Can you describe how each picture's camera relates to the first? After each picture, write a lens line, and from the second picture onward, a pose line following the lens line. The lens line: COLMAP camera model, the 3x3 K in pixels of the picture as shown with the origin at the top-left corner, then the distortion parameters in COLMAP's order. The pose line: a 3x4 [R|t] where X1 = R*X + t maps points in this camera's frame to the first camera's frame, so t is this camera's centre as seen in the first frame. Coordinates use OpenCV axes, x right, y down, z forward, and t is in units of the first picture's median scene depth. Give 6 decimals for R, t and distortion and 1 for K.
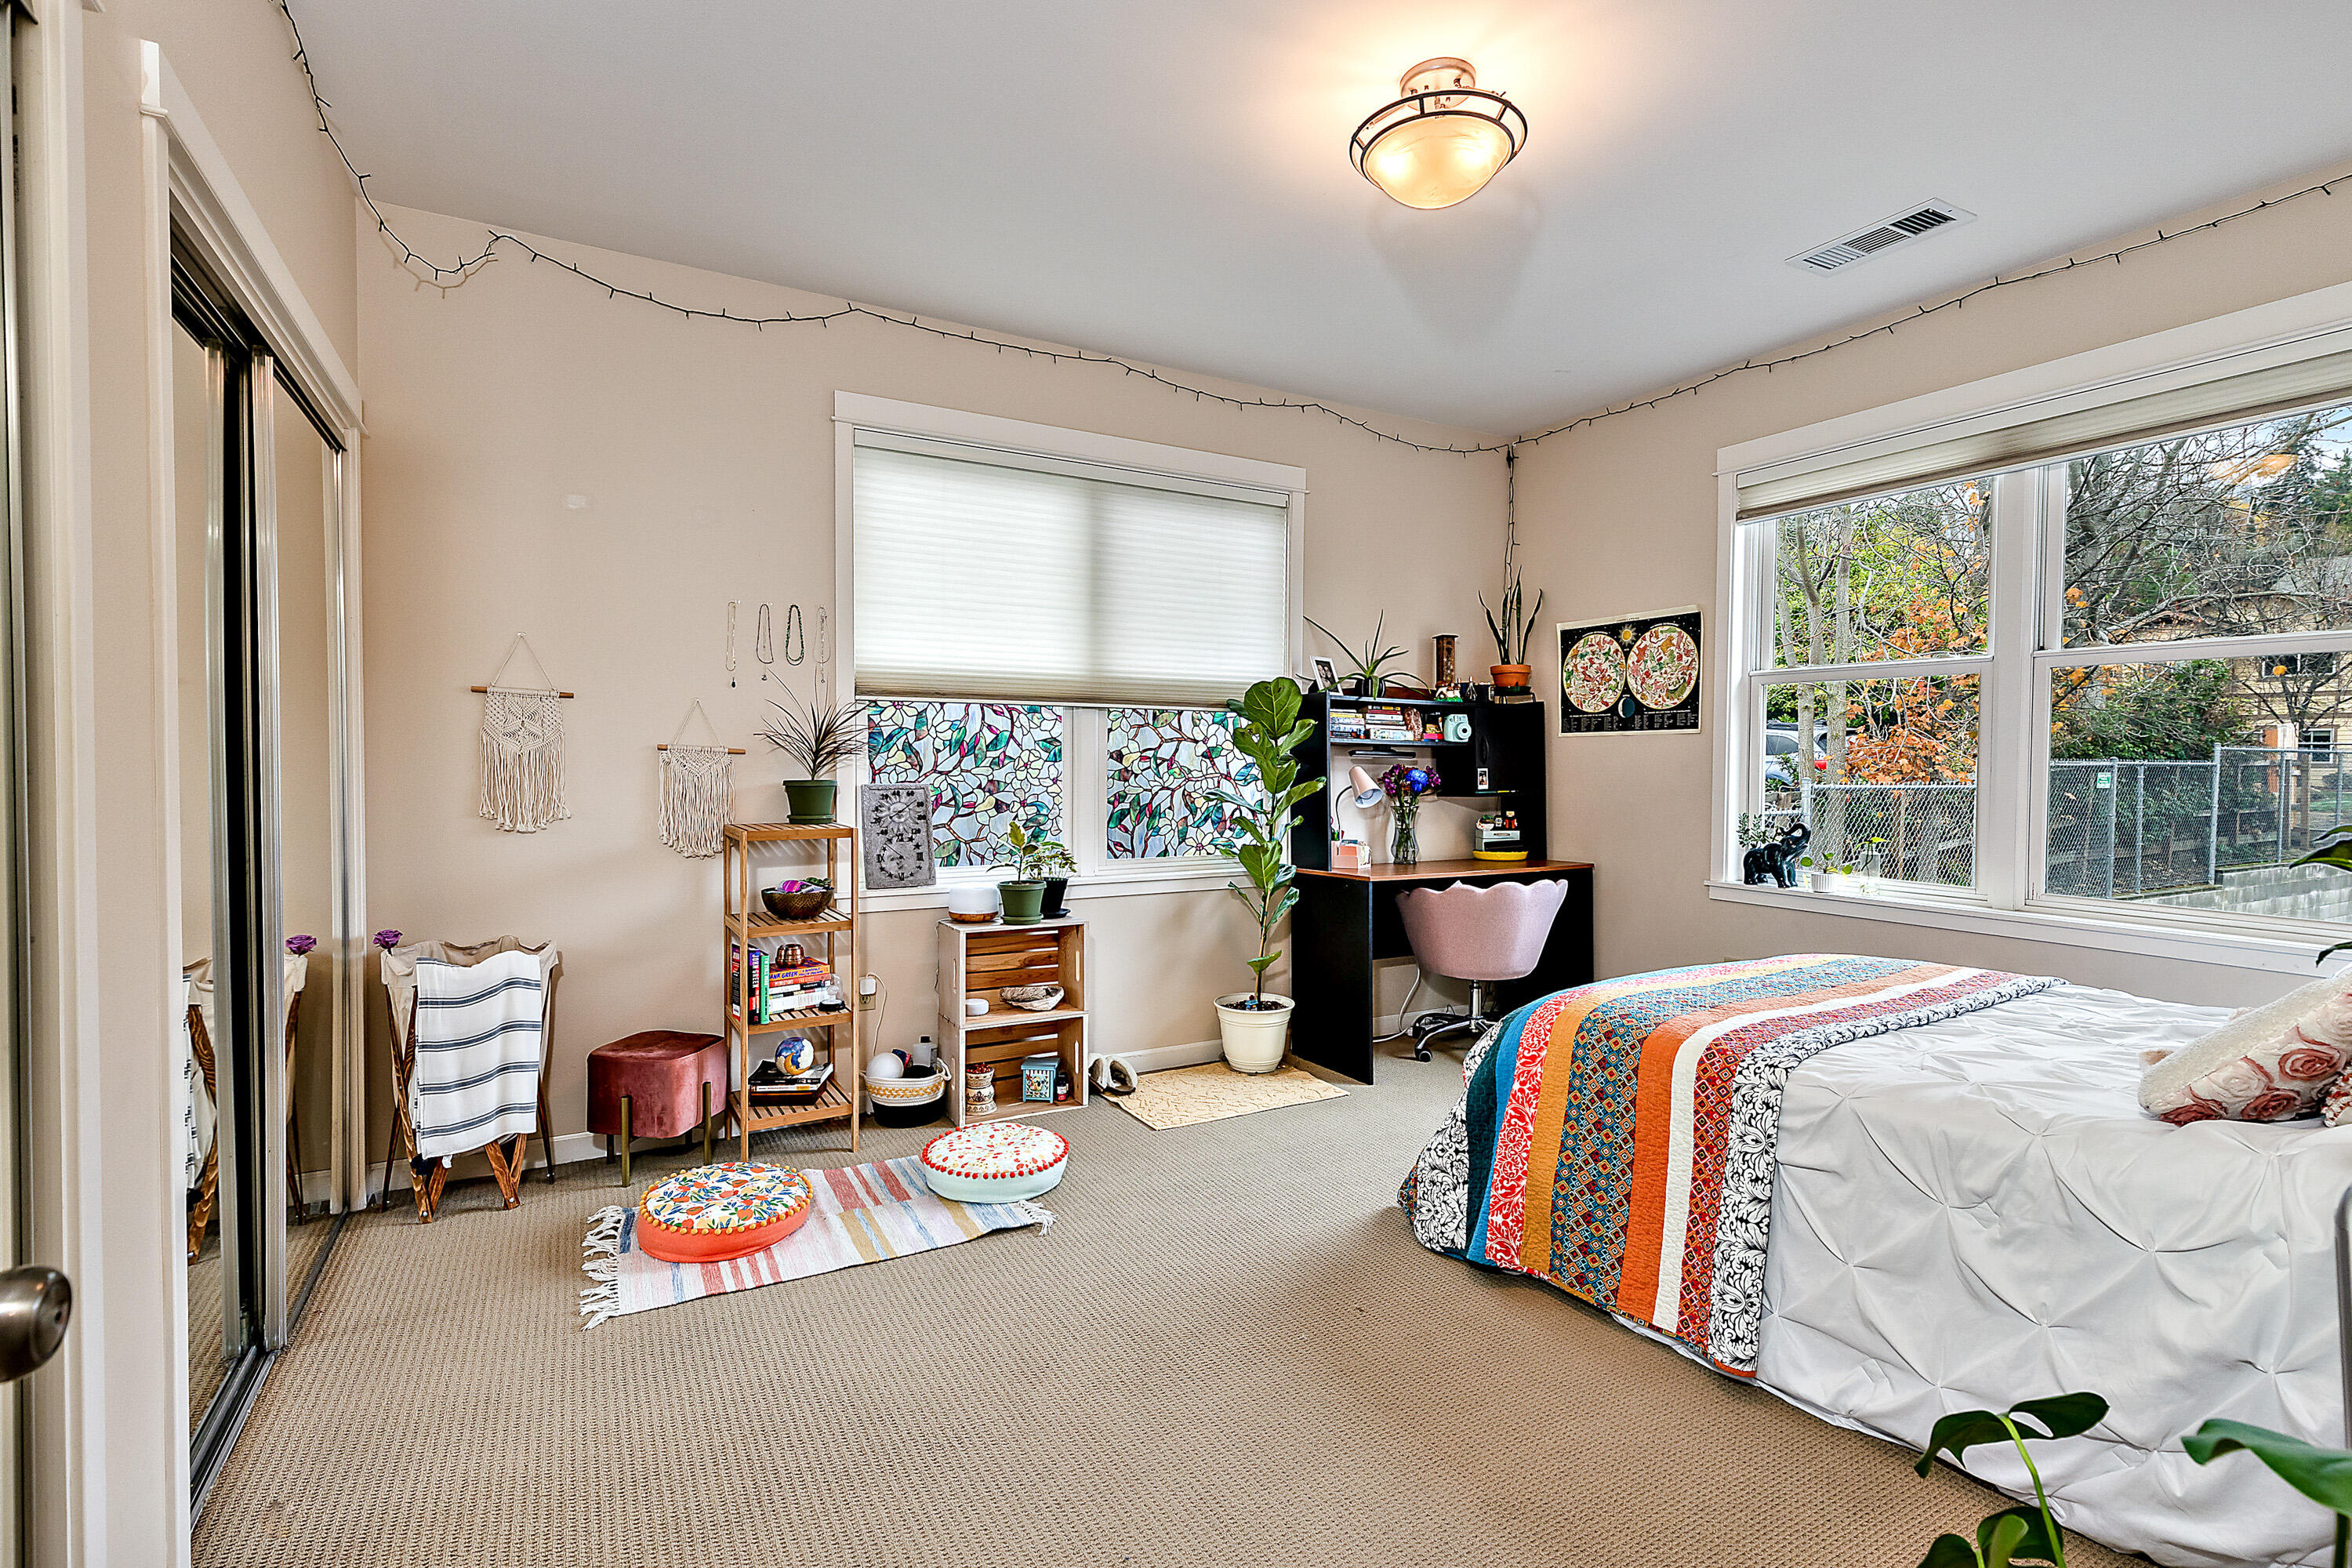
lens RADIAL K [[1079.9, 0, 1171.1], [0, 1079.9, 779.7], [0, 0, 1]] dist [0.004276, 0.000118]
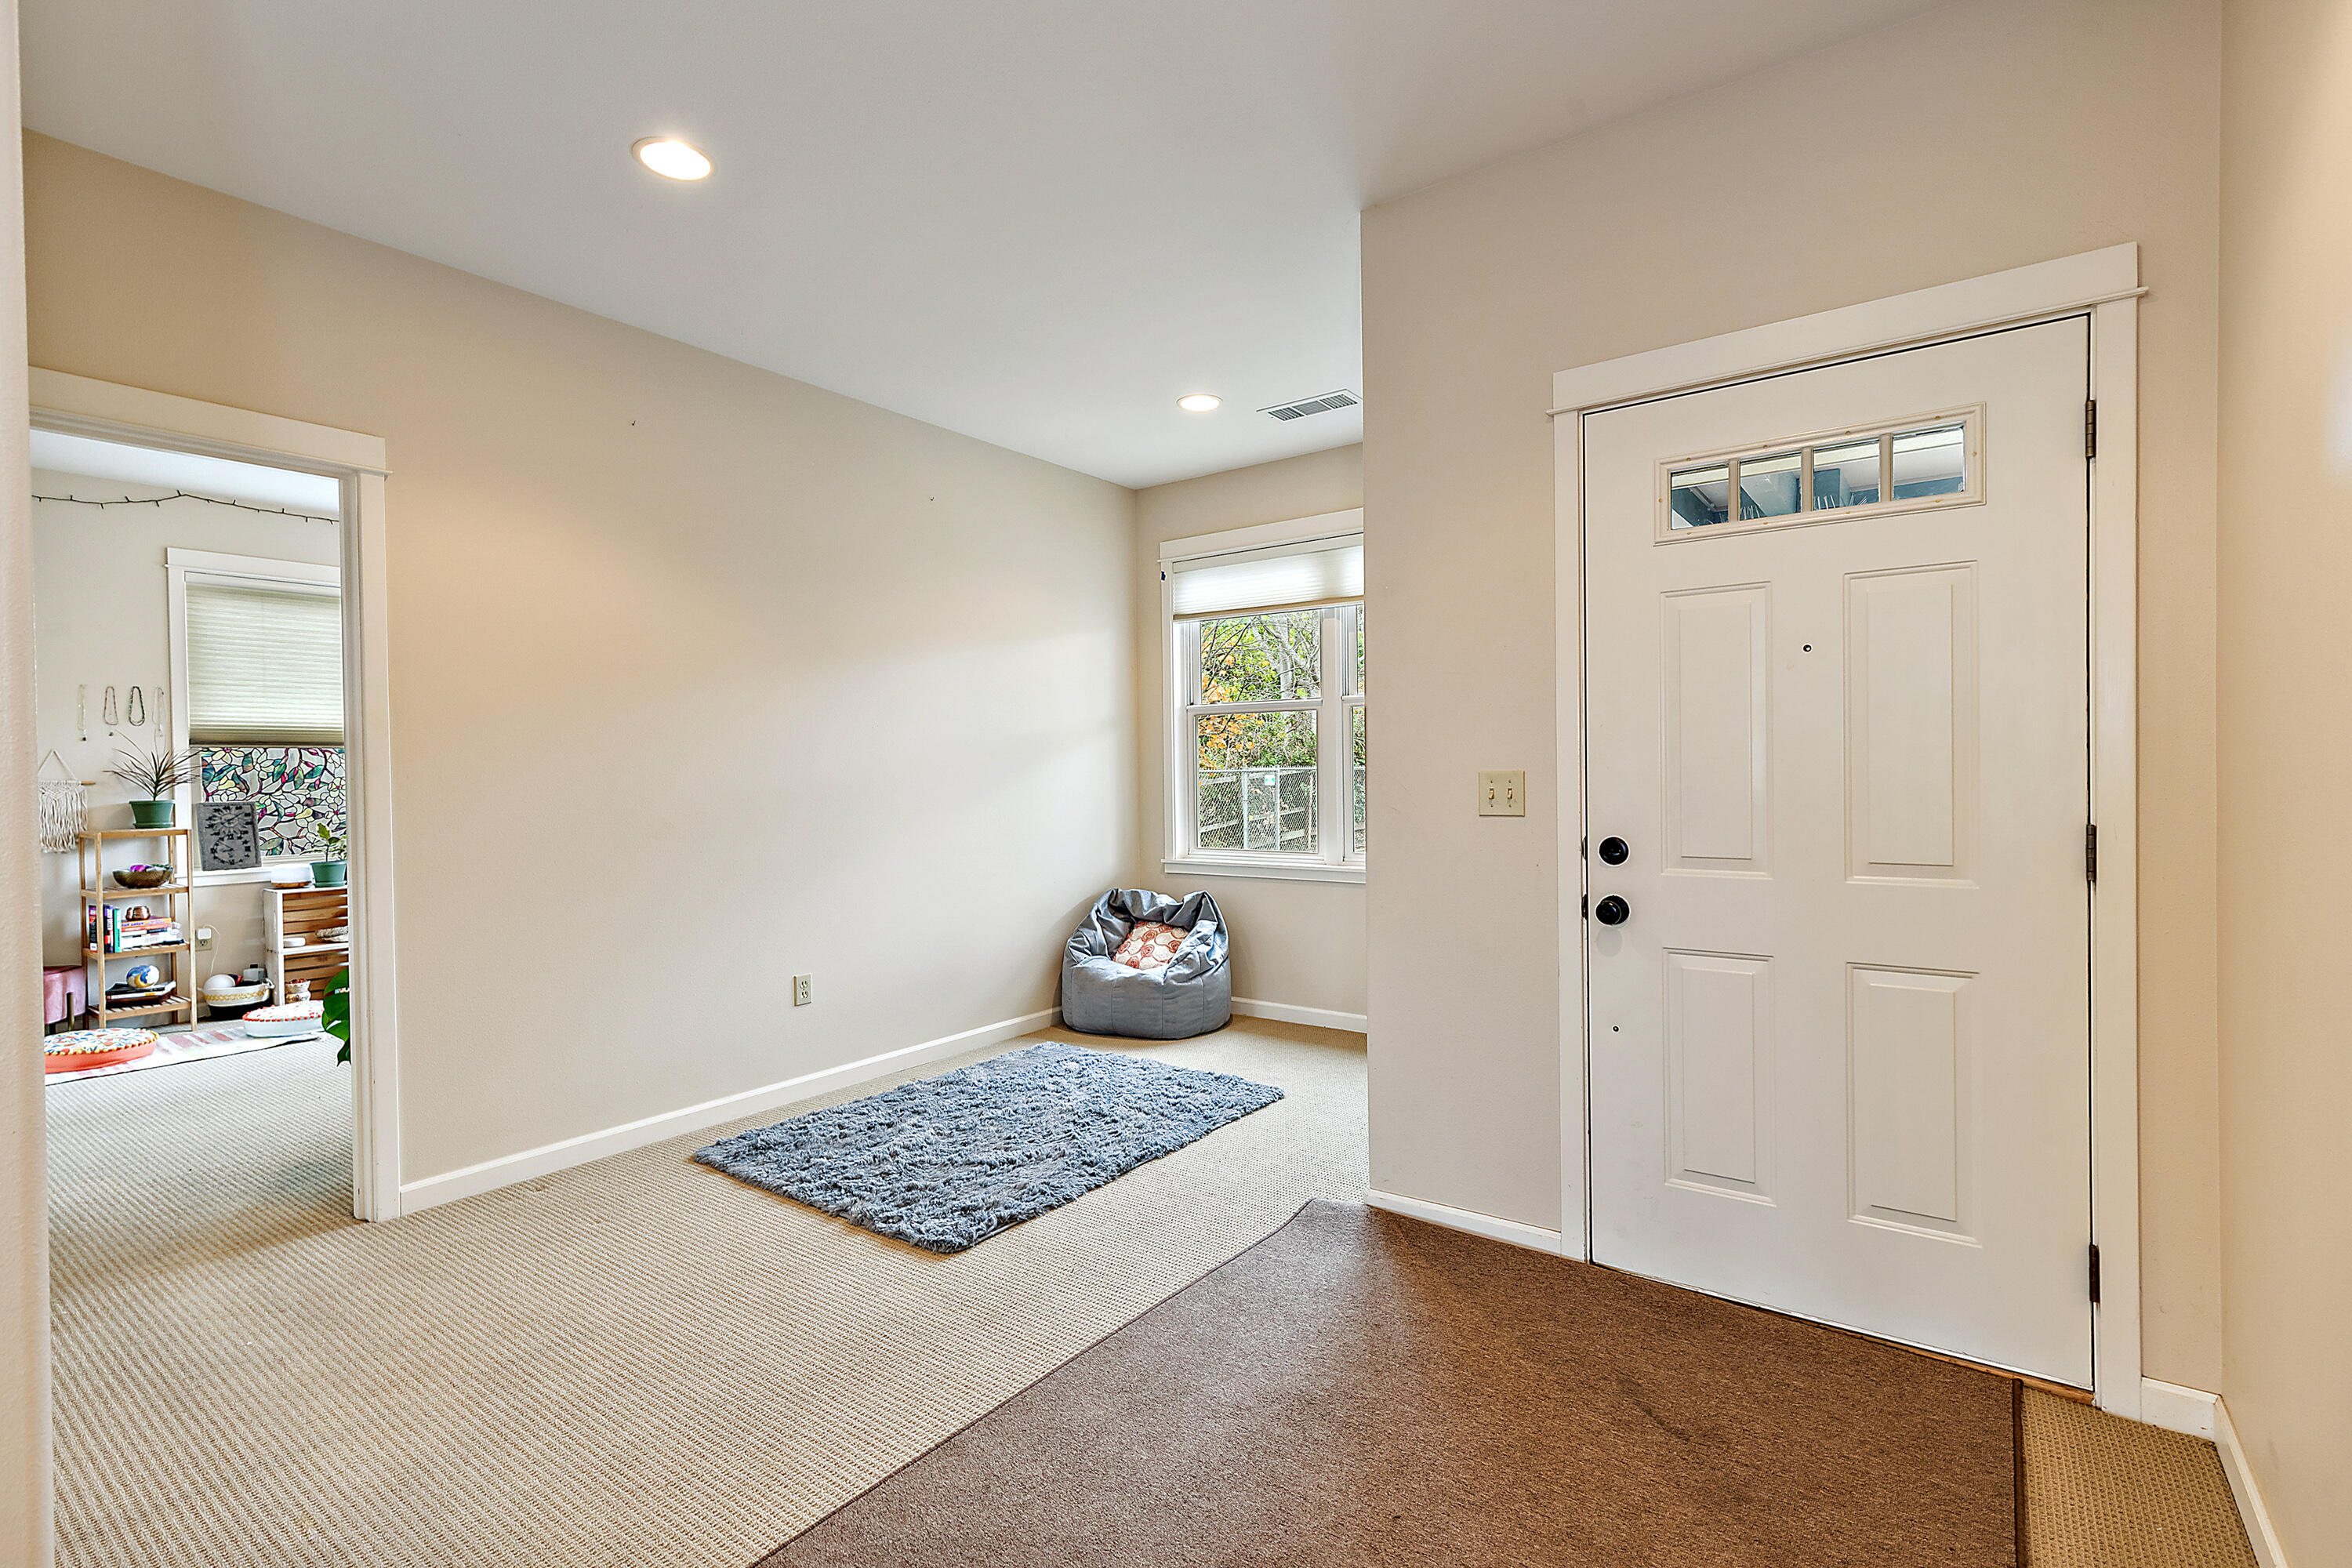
lens RADIAL K [[1079.9, 0, 1179.0], [0, 1079.9, 785.1], [0, 0, 1]] dist [0.004276, 0.000118]
pose [[0.907852, -0.021035, 0.418764, 0.336586], [0.022902, 0.999738, 0.000568, 0.010490], [-0.418666, 0.009075, 0.908095, -0.982530]]
